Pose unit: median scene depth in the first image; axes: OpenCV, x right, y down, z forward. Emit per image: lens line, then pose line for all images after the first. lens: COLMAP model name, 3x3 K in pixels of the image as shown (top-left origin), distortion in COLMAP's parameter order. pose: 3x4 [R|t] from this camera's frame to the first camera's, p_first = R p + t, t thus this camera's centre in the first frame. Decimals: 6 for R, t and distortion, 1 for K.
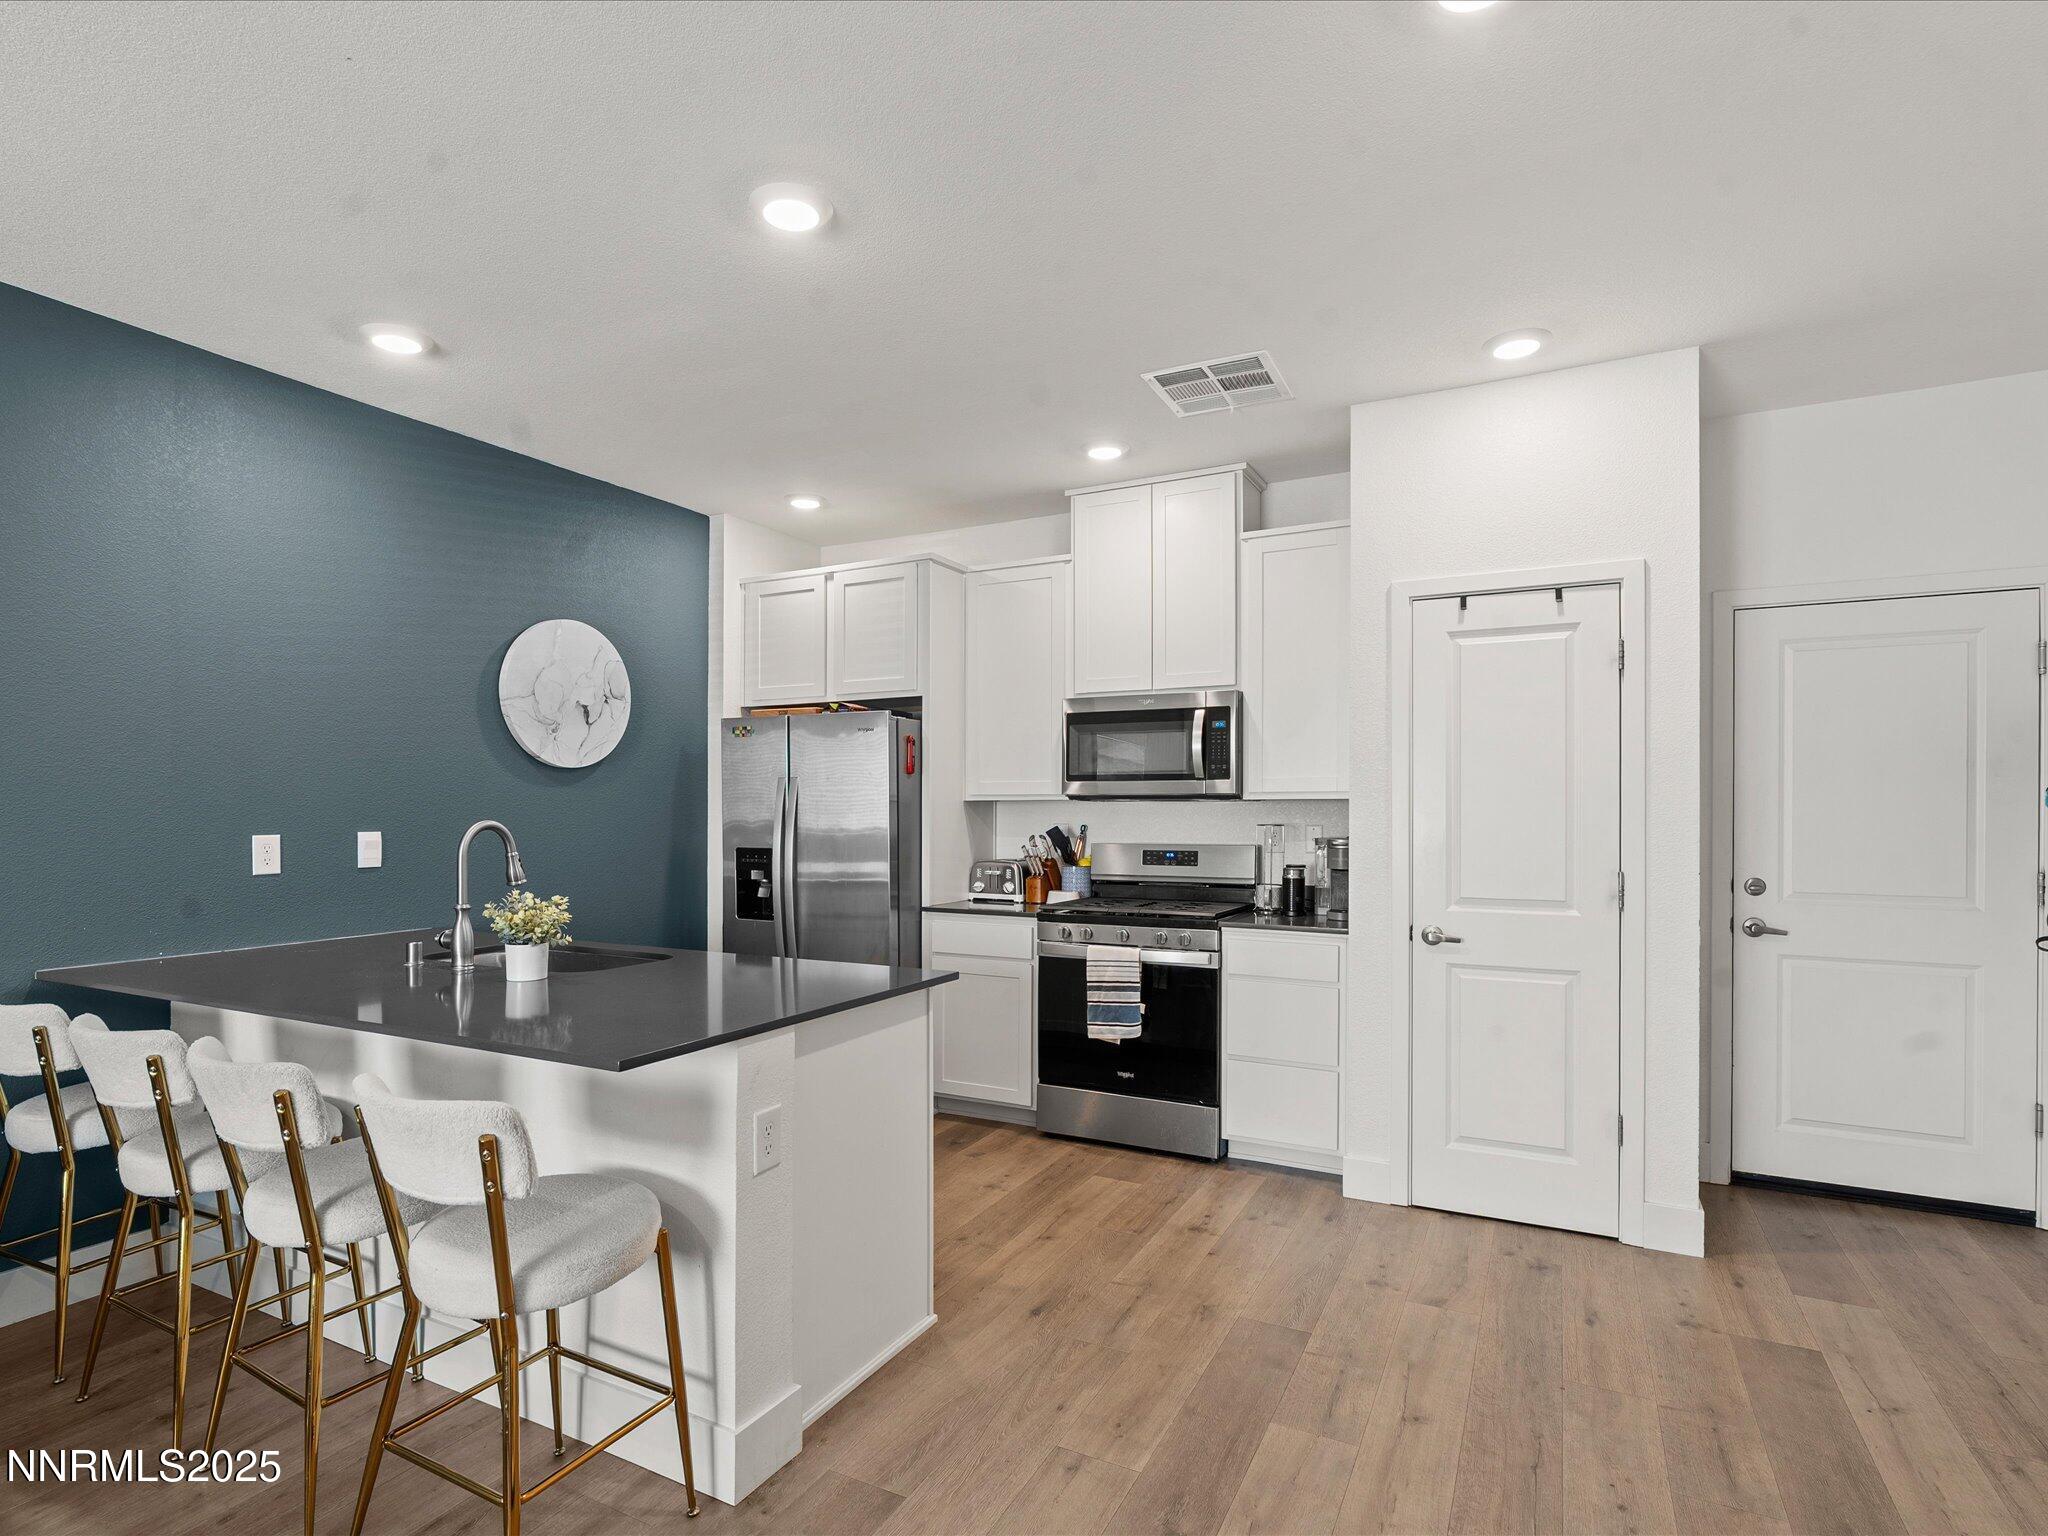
lens RADIAL K [[1028.2, 0, 1017.8], [0, 1028.2, 799.2], [0, 0, 1]] dist [-0.029045, 0.008100]
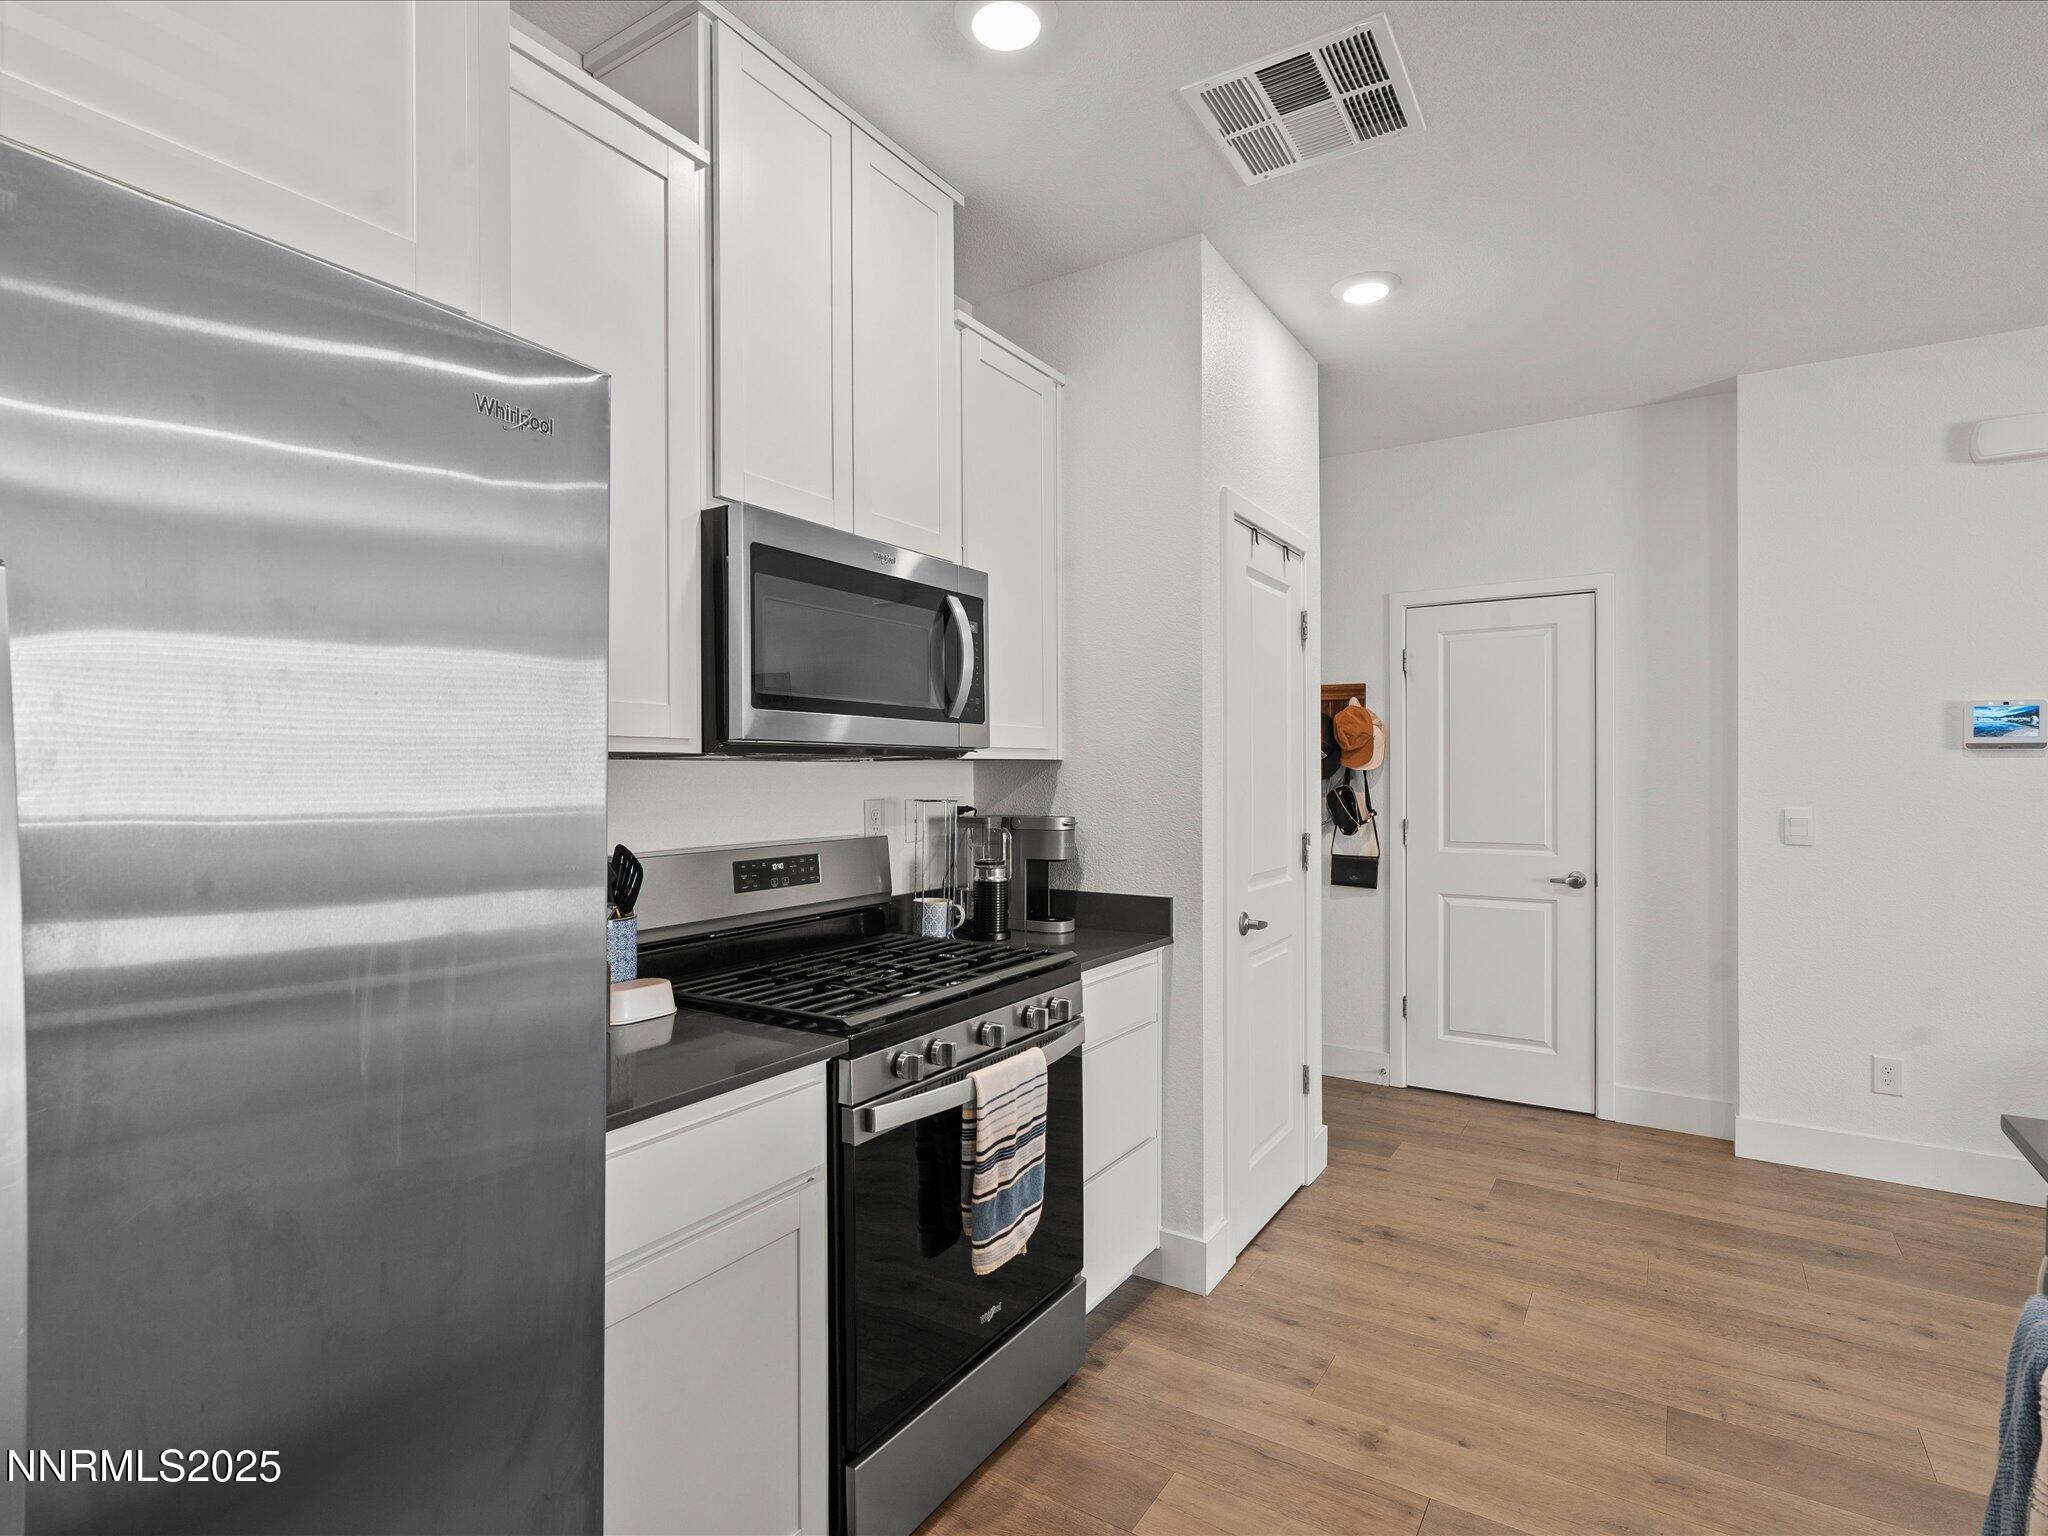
lens RADIAL K [[1025.2, 0, 1020.0], [0, 1025.2, 773.1], [0, 0, 1]] dist [0.000645, 0.000052]
pose [[0.093593, -0.001303, 0.995610, -0.340513], [-0.006982, 0.999974, 0.001965, 0.006722], [-0.995586, -0.007135, 0.093582, 0.834409]]
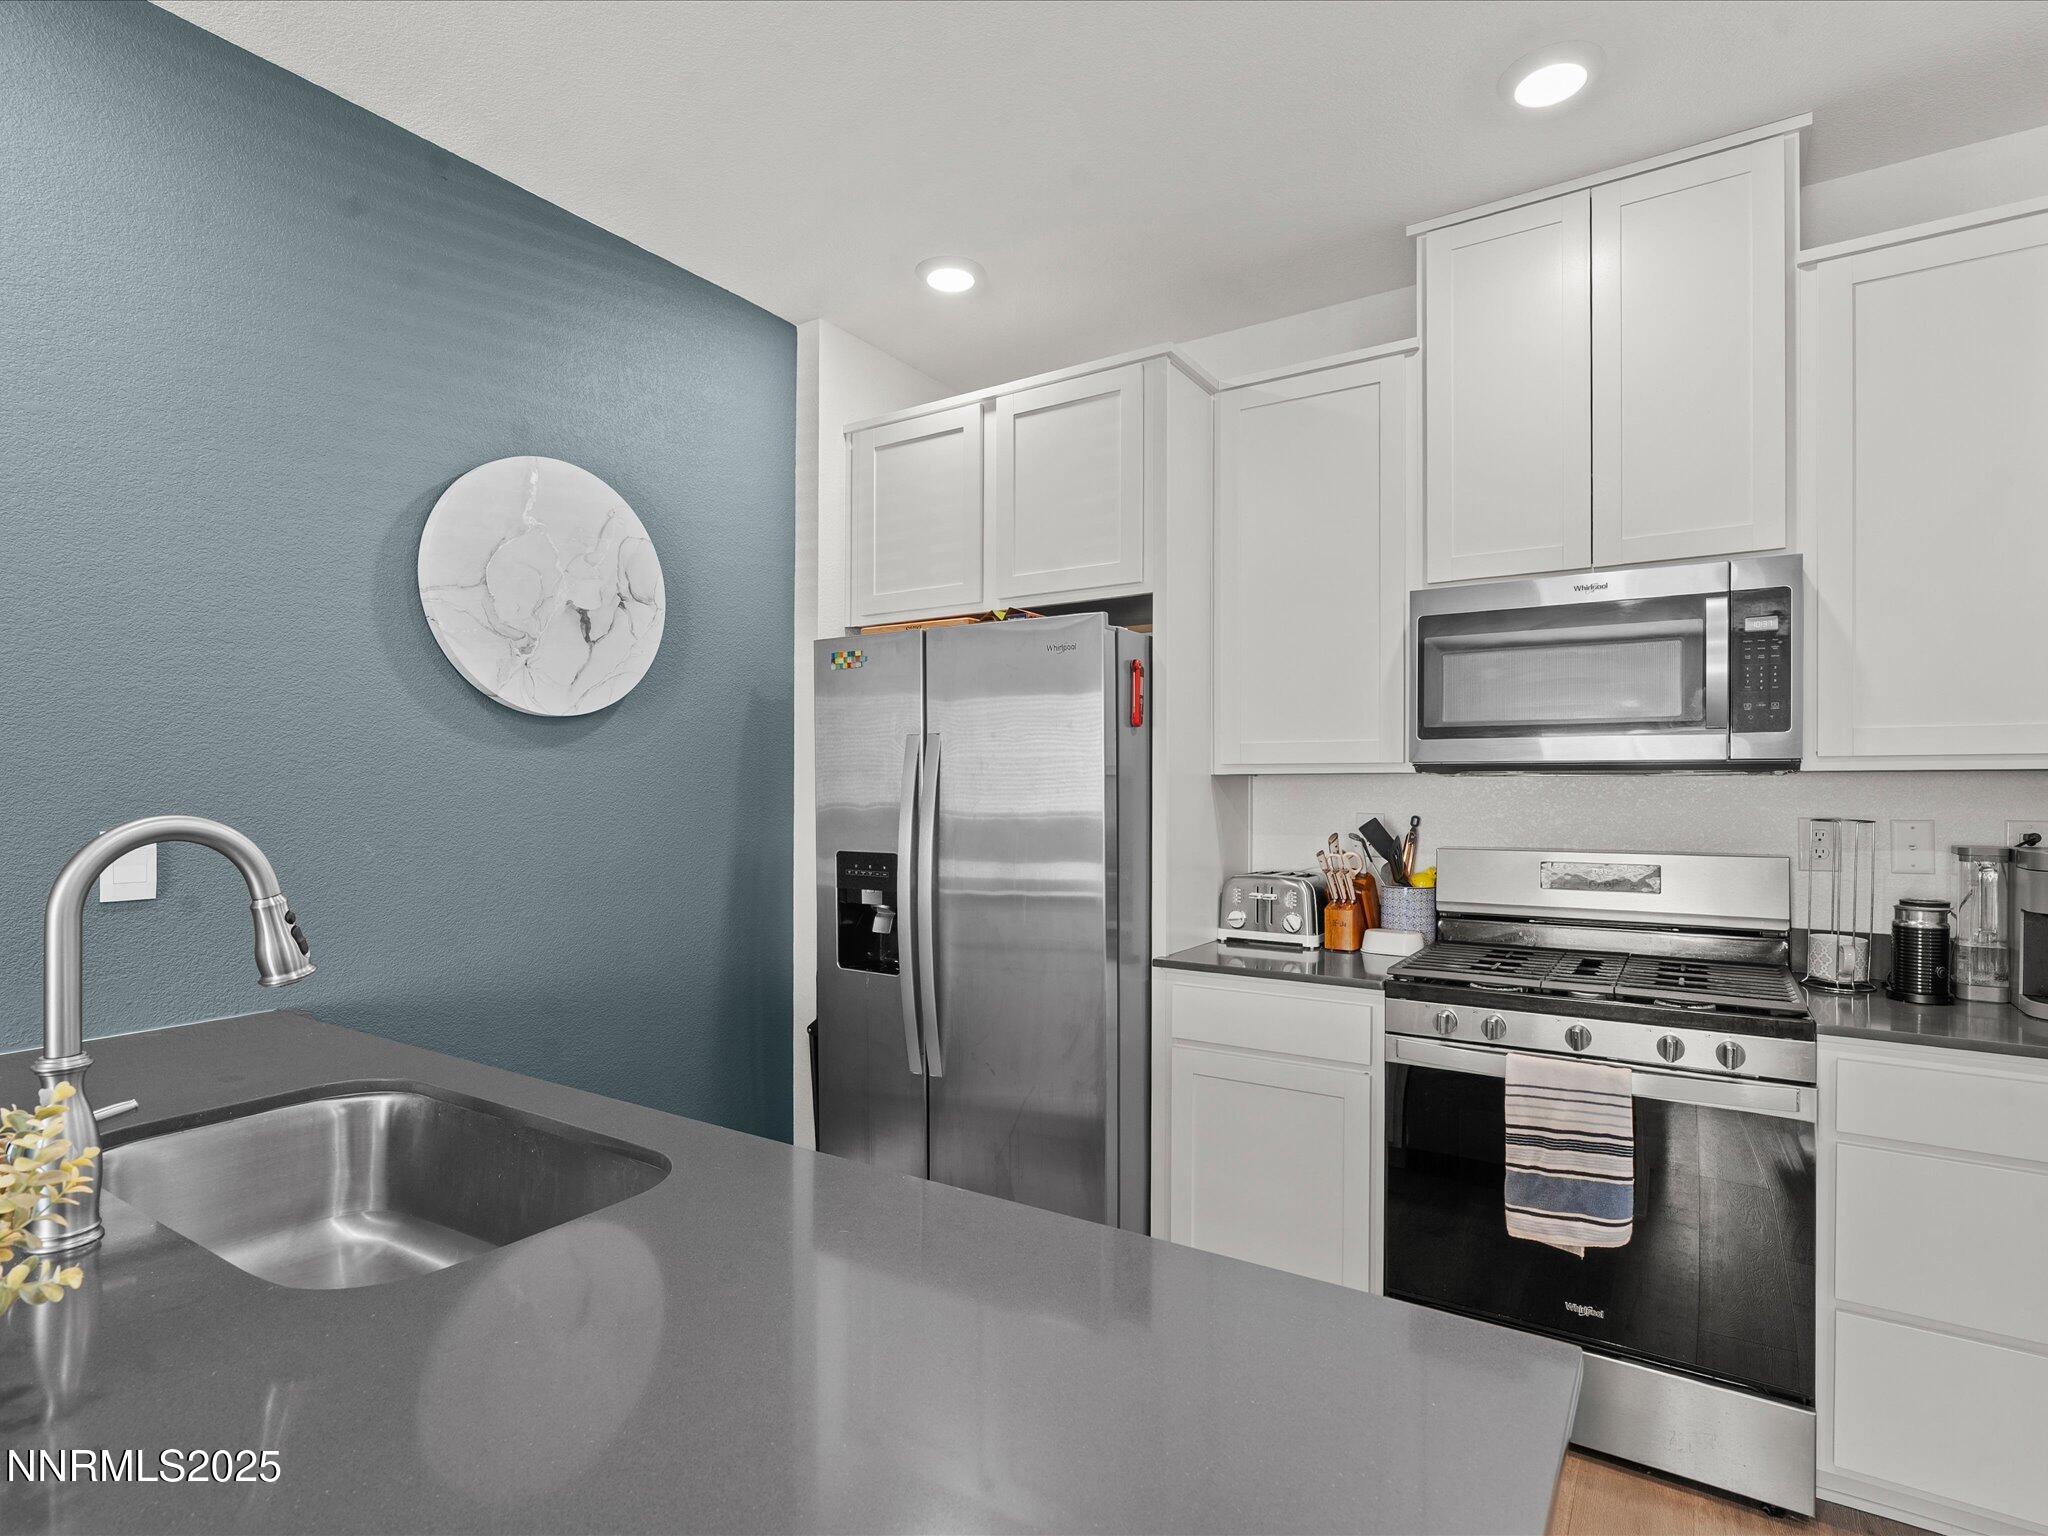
lens RADIAL K [[1028.2, 0, 1017.8], [0, 1028.2, 799.2], [0, 0, 1]] dist [-0.029045, 0.008100]
pose [[0.994716, 0.003465, -0.102610, -0.109454], [-0.001710, 0.999851, 0.017185, 0.005898], [0.102654, -0.016919, 0.994573, 0.418793]]
